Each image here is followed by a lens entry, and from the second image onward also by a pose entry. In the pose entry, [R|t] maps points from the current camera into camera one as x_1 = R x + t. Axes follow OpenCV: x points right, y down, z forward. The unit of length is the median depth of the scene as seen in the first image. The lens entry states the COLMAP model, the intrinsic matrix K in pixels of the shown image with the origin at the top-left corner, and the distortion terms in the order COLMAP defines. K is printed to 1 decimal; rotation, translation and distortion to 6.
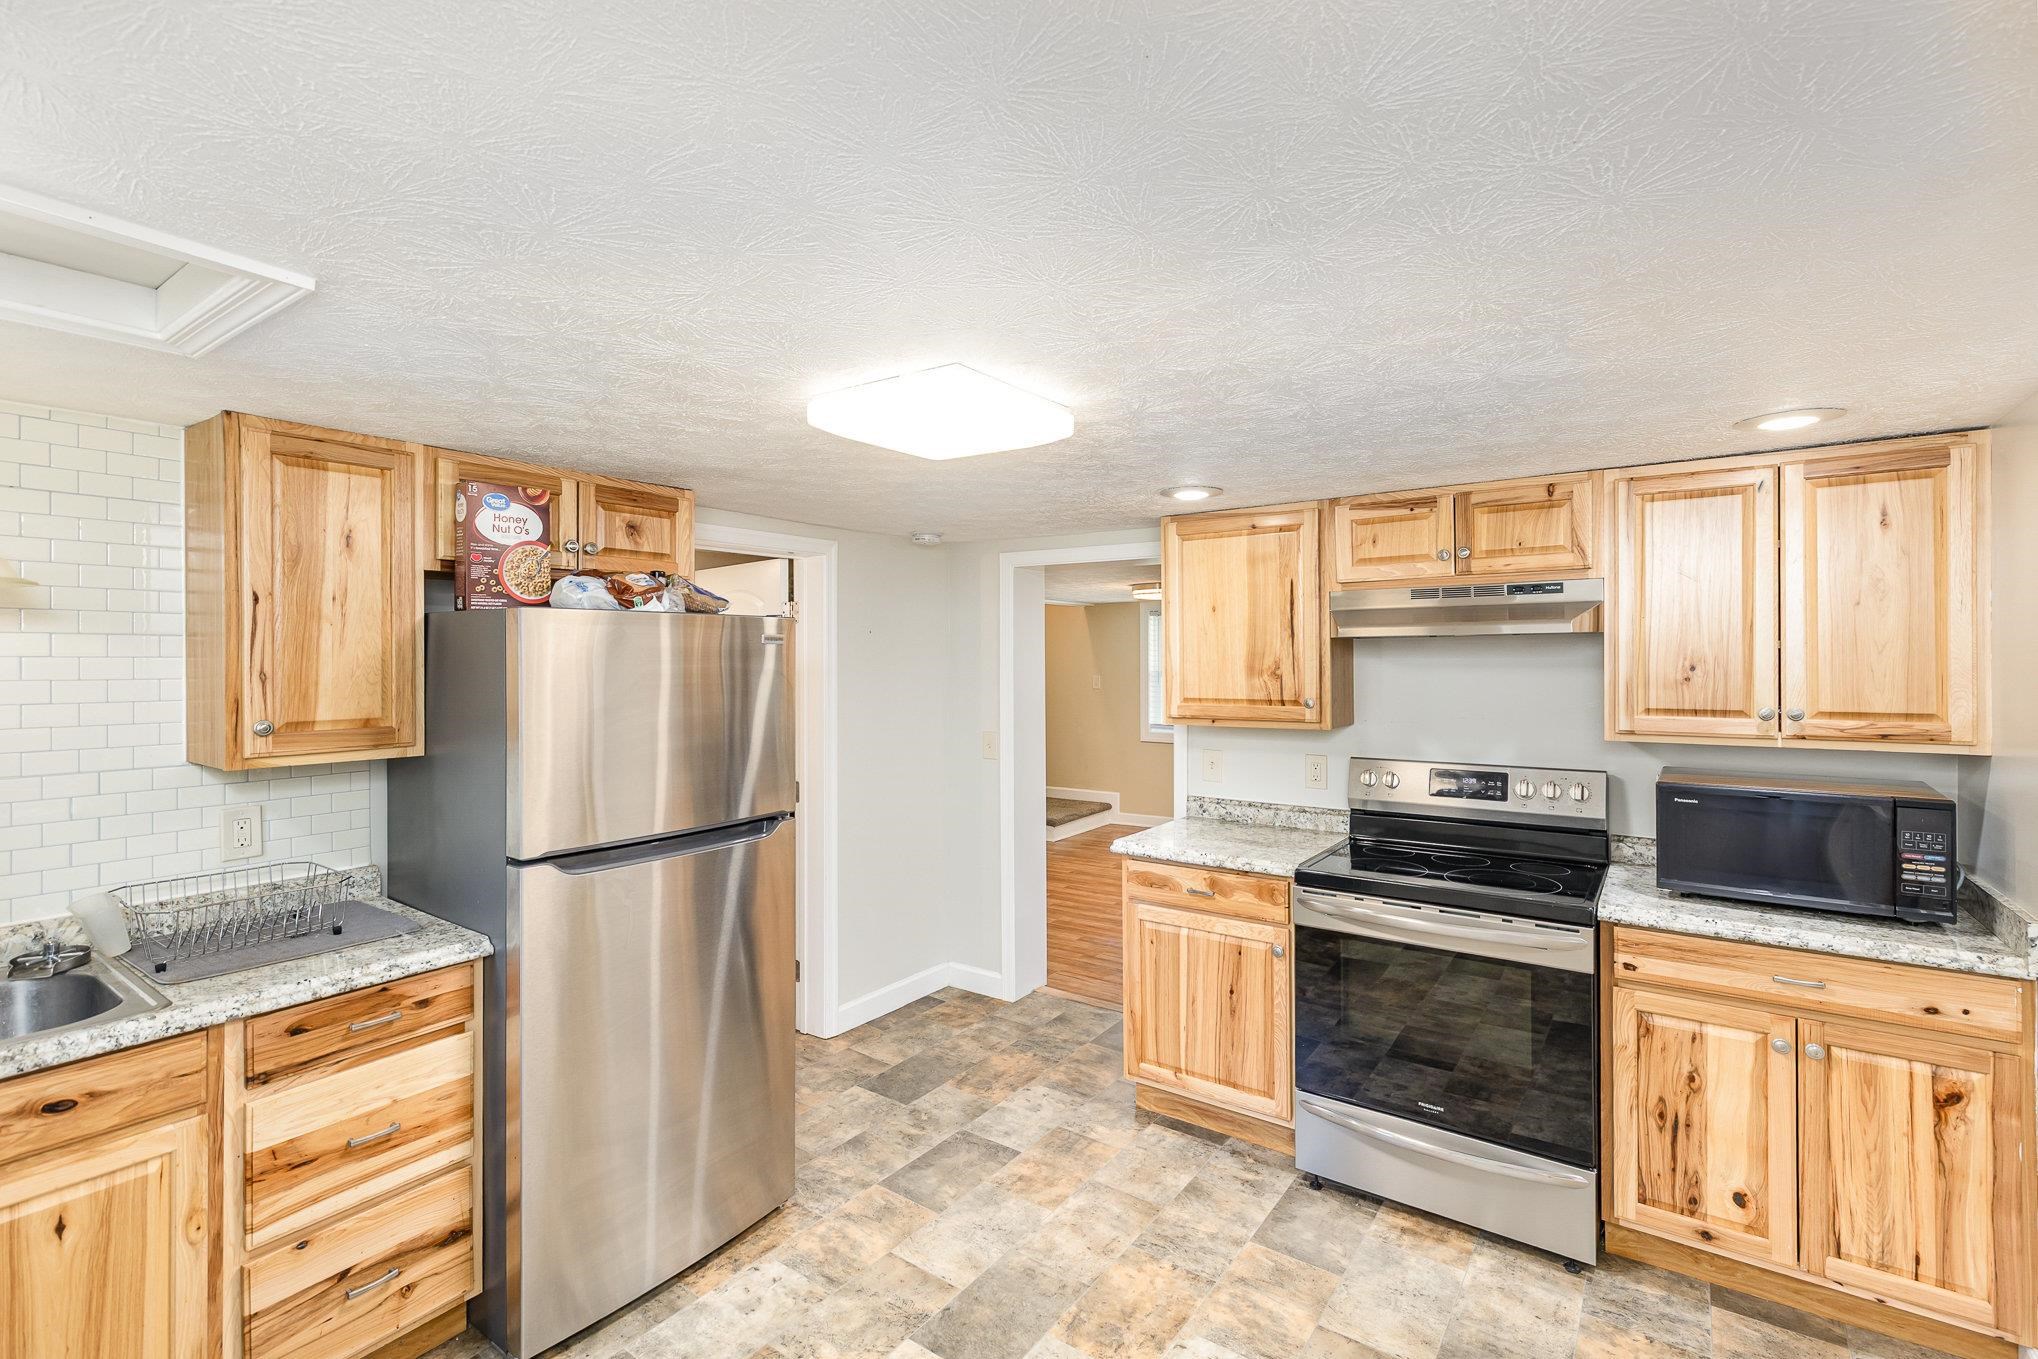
lens RADIAL K [[961.9, 0, 1028.0], [0, 961.9, 663.8], [0, 0, 1]] dist [-0.001075, -0.000990]
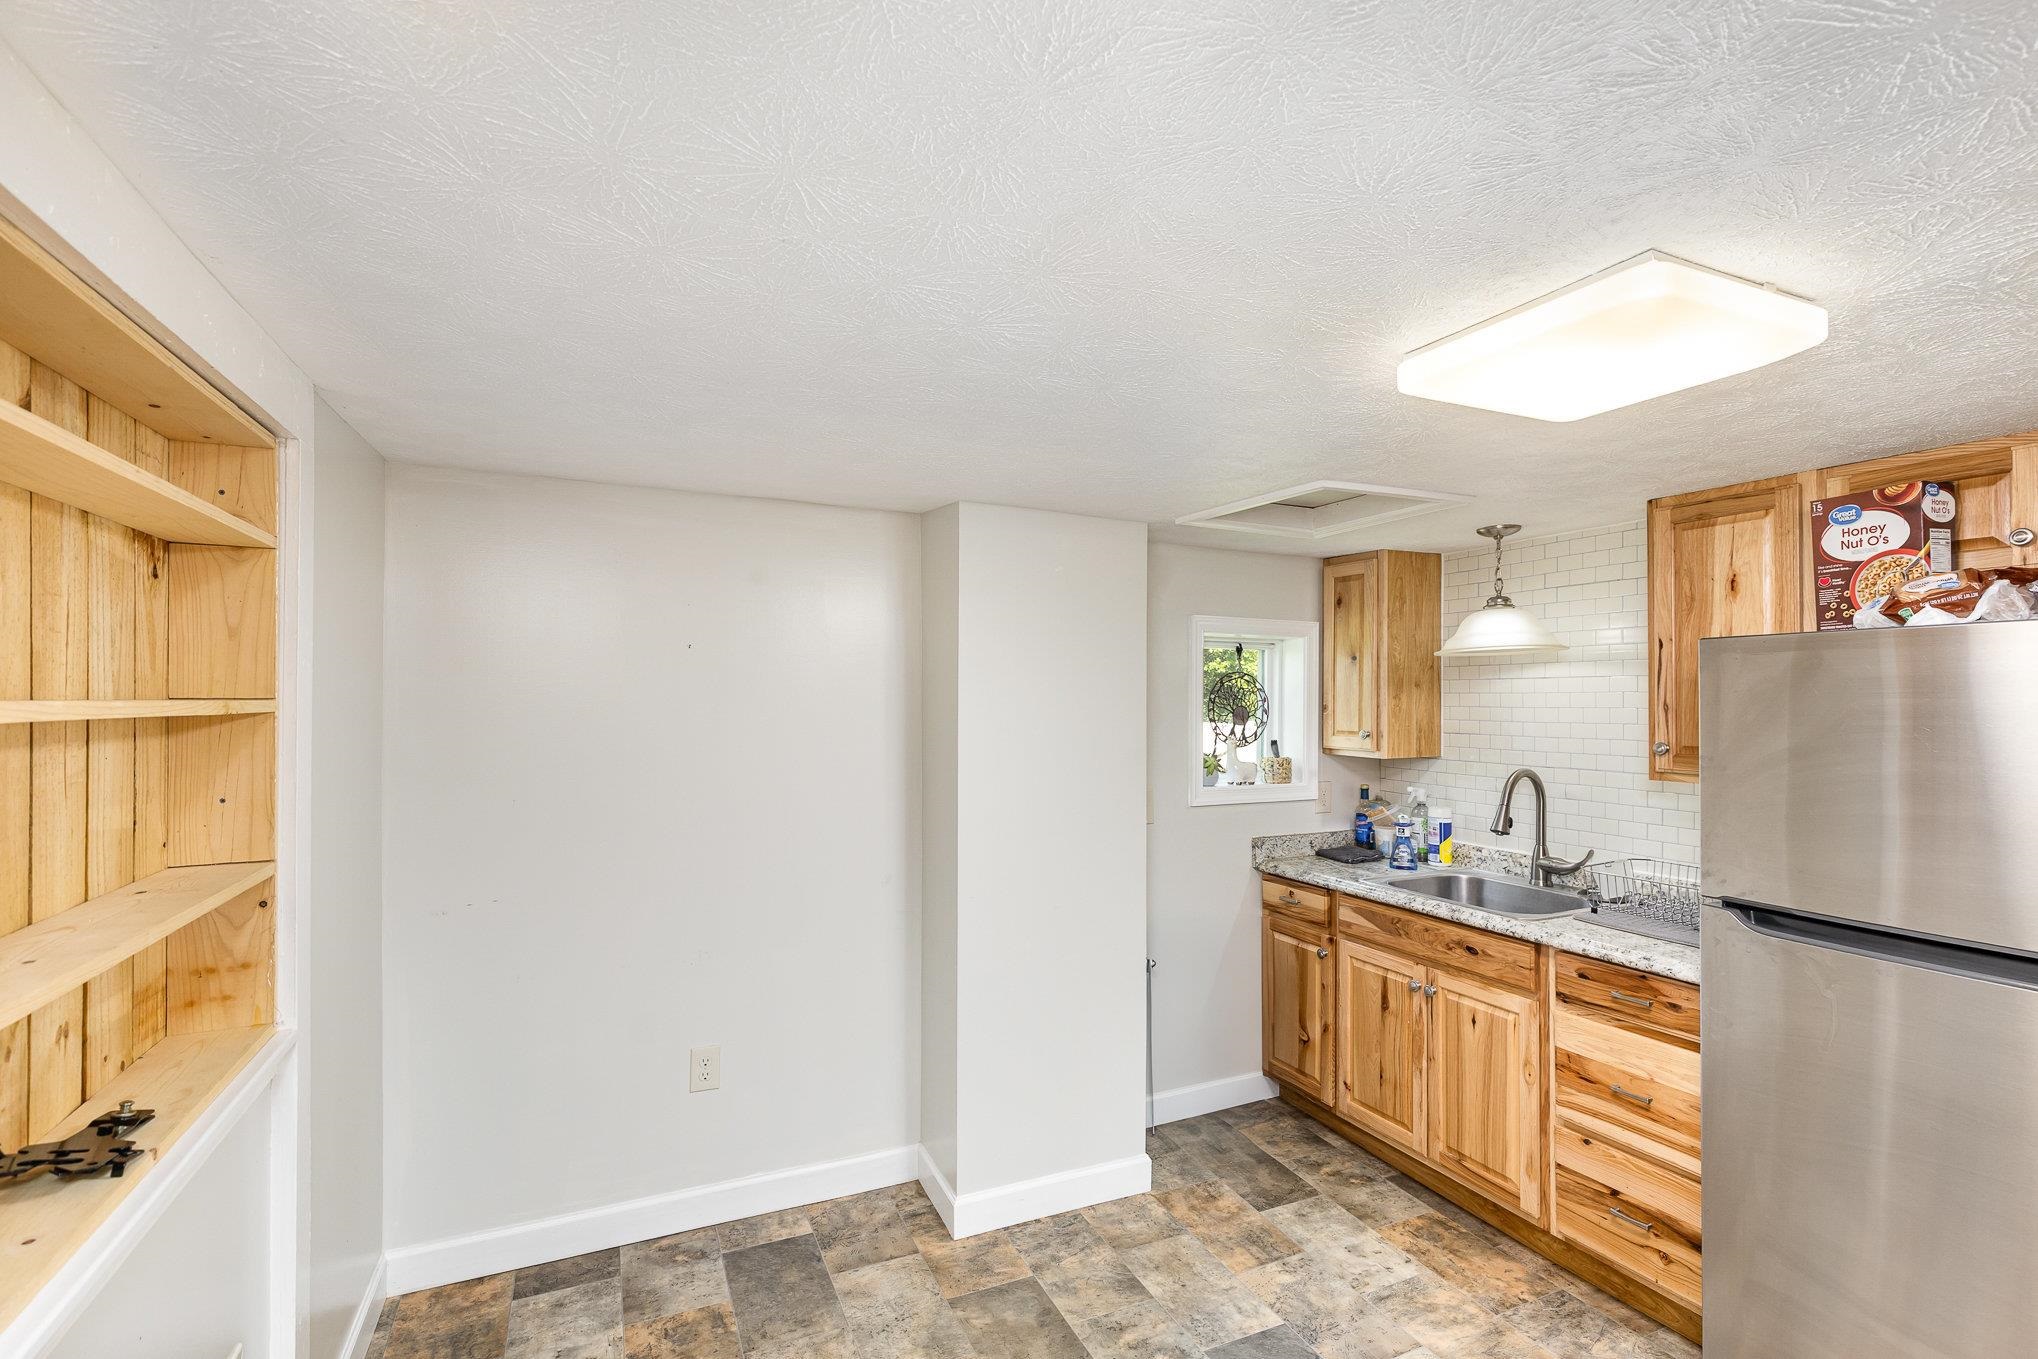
lens RADIAL K [[919.3, 0, 1019.0], [0, 919.3, 679.5], [0, 0, 1]] dist [0.002658, -0.000833]
pose [[-0.533779, -0.005007, -0.845609, 0.678515], [0.006751, 0.999925, -0.010182, -0.016002], [0.845597, -0.011143, -0.533705, 0.961559]]
